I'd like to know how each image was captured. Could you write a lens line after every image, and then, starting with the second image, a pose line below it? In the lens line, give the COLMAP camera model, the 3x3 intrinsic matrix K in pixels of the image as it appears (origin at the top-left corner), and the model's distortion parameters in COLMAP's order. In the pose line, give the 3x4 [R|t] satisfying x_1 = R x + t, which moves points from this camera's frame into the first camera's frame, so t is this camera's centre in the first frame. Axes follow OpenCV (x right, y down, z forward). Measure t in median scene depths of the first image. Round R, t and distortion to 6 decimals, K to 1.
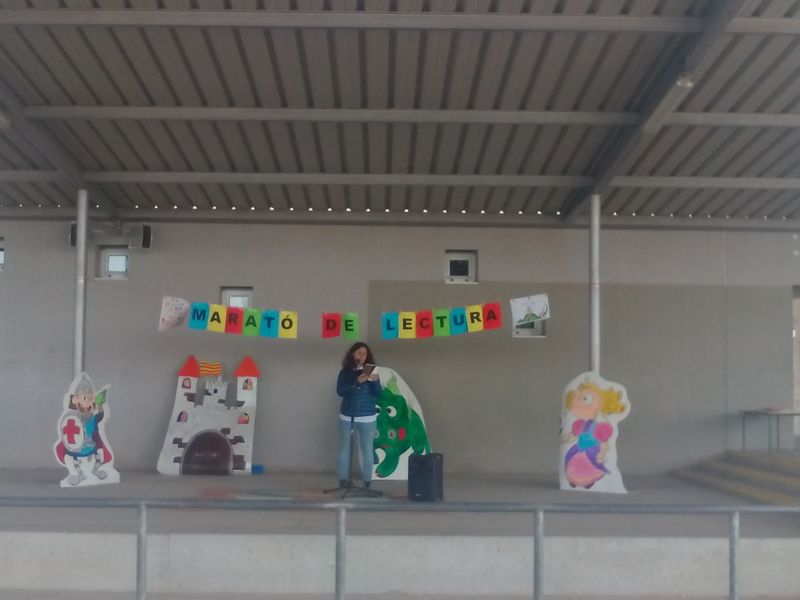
lens RADIAL K [[1200.5, 0, 397.0], [0, 1200.5, 301.3], [0, 0, 1]] dist [0.002053, -0.226775]
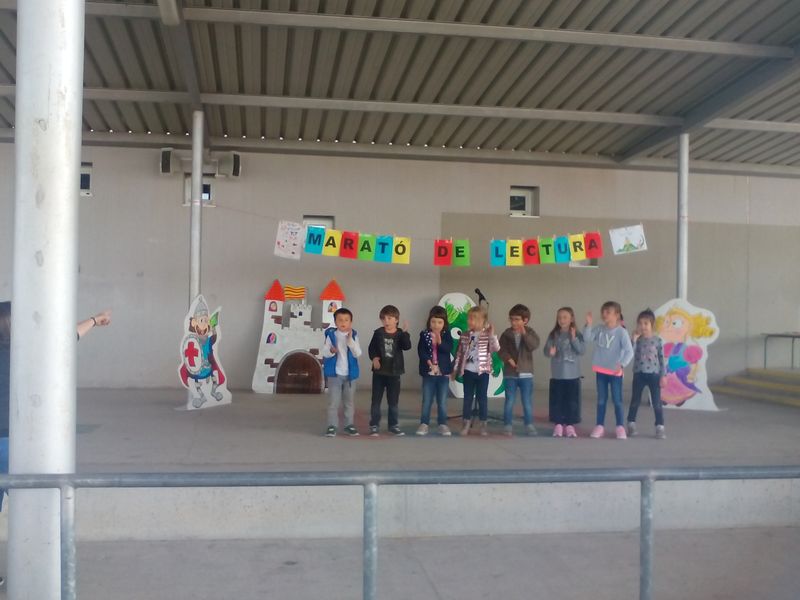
lens RADIAL K [[910.5, 0, 398.6], [0, 910.5, 302.0], [0, 0, 1]] dist [-0.012524, -0.168105]
pose [[0.990951, 0.007905, 0.133993, -0.197235], [-0.016174, 0.998023, 0.060738, 0.016307], [-0.133248, -0.062355, 0.989119, 0.224425]]
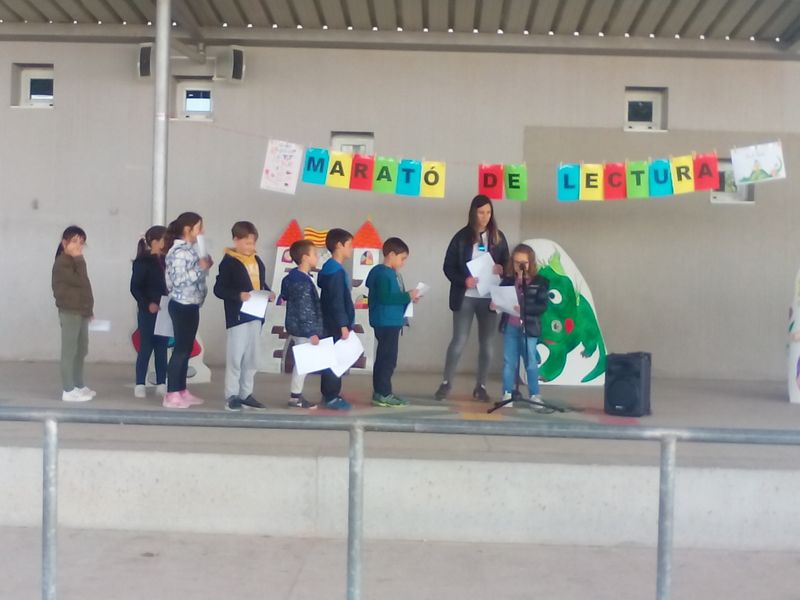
lens RADIAL K [[1386.9, 0, 397.1], [0, 1386.9, 302.4], [0, 0, 1]] dist [-0.001231, -0.182478]
pose [[0.998785, 0.017354, -0.046124, -0.071671], [-0.013004, 0.995582, 0.092996, 0.015733], [0.047534, -0.092283, 0.994598, 0.122887]]
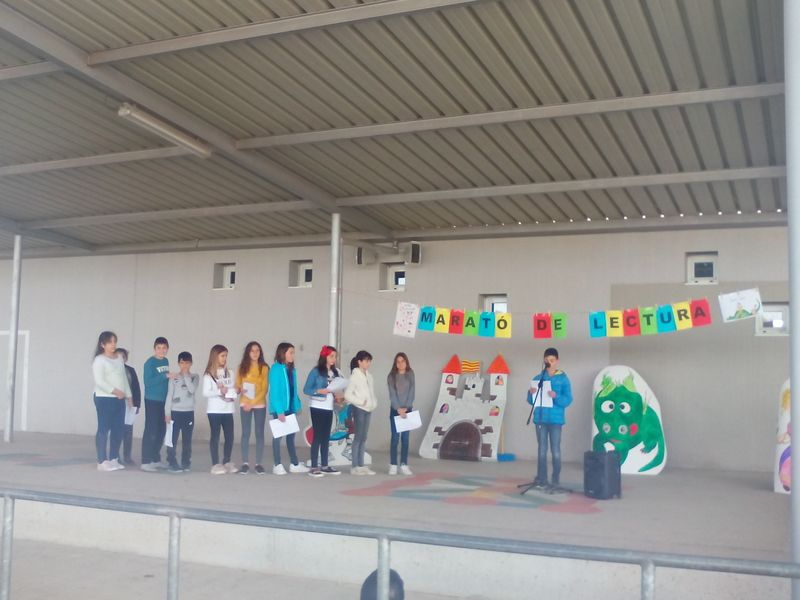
lens RADIAL K [[907.8, 0, 398.0], [0, 907.8, 300.4], [0, 0, 1]] dist [-0.003120, -0.187752]
pose [[0.905053, -0.027848, -0.424387, 0.170850], [0.017849, 0.999462, -0.027519, 0.018254], [0.424925, 0.017331, 0.905063, 0.218215]]
